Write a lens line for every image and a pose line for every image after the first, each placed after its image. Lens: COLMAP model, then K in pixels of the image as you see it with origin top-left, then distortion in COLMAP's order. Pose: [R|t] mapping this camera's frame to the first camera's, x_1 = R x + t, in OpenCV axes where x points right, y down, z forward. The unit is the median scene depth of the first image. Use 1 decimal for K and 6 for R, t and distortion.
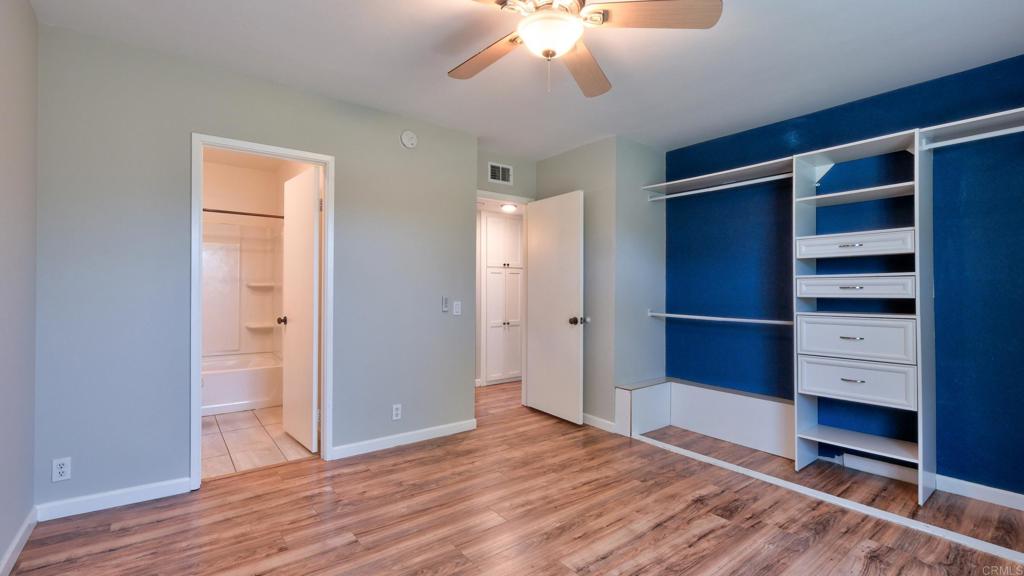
lens RADIAL K [[452.0, 0, 500.4], [0, 452.0, 282.2], [0, 0, 1]] dist [-0.005455, -0.000219]
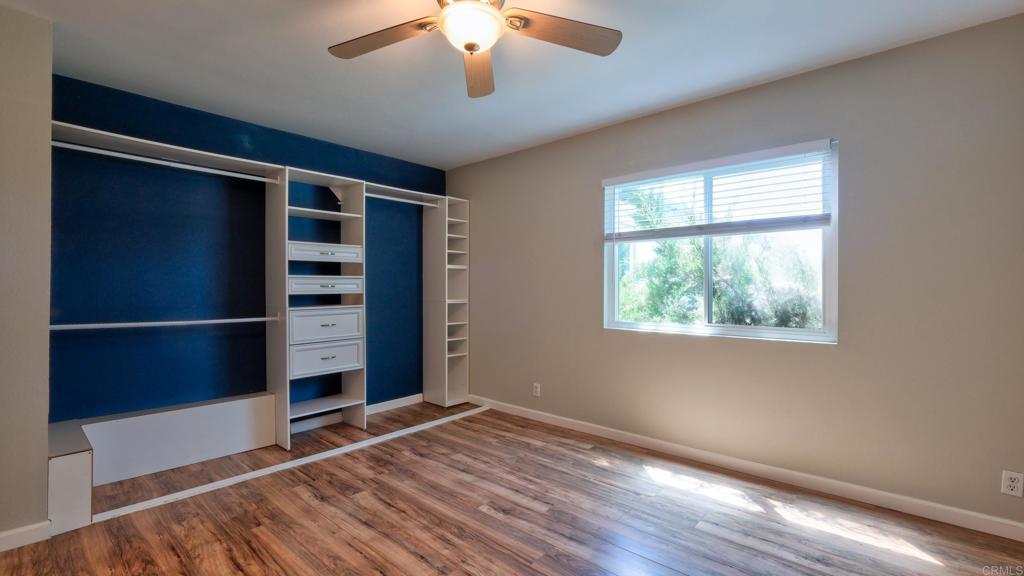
lens RADIAL K [[452.0, 0, 495.3], [0, 452.0, 285.8], [0, 0, 1]] dist [-0.005455, -0.000219]
pose [[-0.183866, -0.001335, 0.982950, -0.581936], [-0.015827, 0.999873, -0.001602, 0.005761], [-0.982824, -0.015852, -0.183864, 0.768300]]
